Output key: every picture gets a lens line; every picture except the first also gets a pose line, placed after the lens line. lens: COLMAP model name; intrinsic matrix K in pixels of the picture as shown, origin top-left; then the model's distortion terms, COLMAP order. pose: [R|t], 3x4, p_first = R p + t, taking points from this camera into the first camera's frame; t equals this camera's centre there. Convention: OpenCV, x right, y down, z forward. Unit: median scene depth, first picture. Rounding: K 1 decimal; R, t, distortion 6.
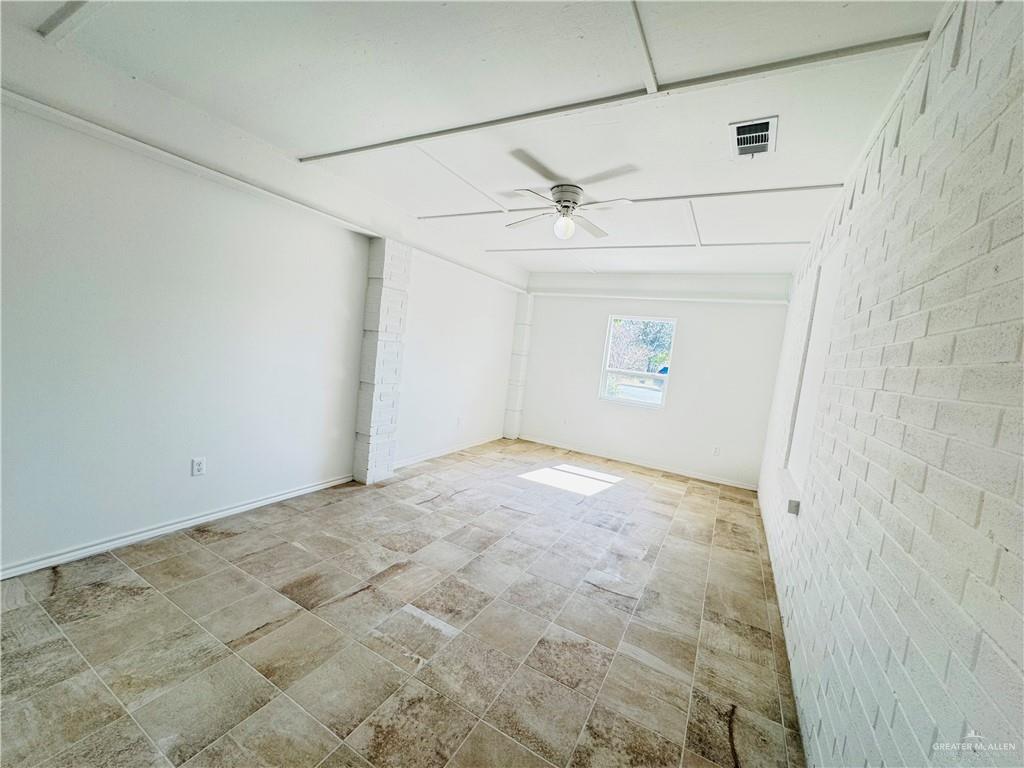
lens RADIAL K [[407.7, 0, 514.1], [0, 407.7, 384.2], [0, 0, 1]] dist [-0.005028, 0.000706]
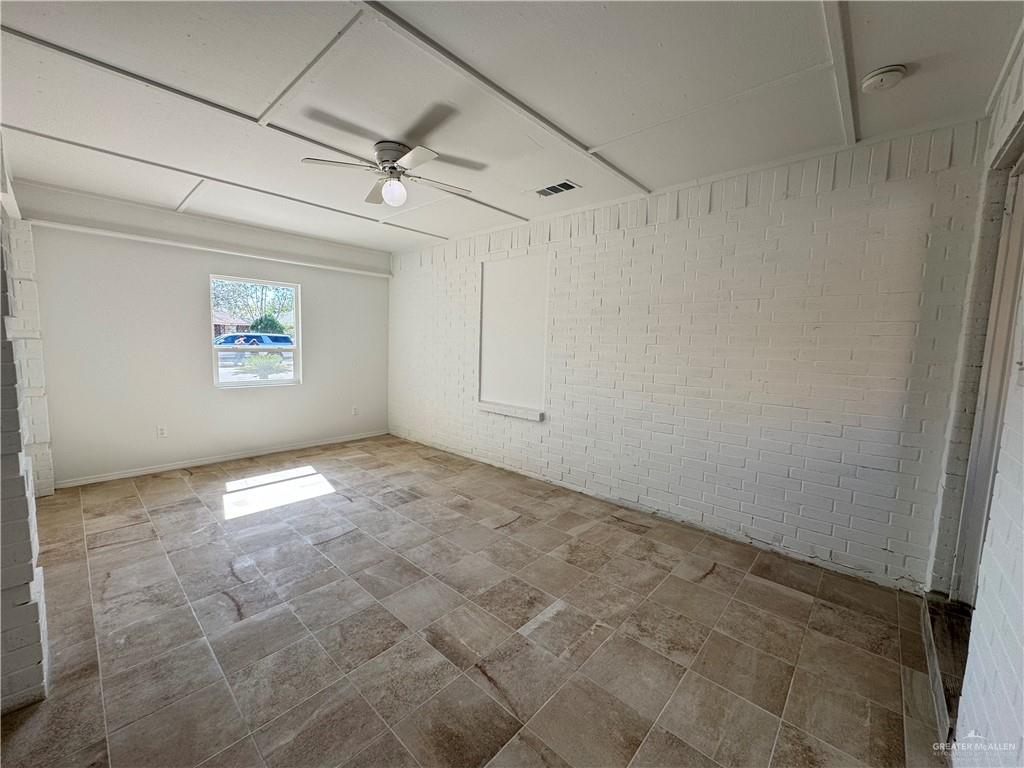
lens RADIAL K [[407.7, 0, 514.2], [0, 407.7, 382.5], [0, 0, 1]] dist [-0.005028, 0.000706]
pose [[0.230592, -0.194113, 0.953492, -0.691640], [0.083746, 0.980223, 0.179301, -0.111912], [-0.969440, 0.038505, 0.242288, 0.521836]]
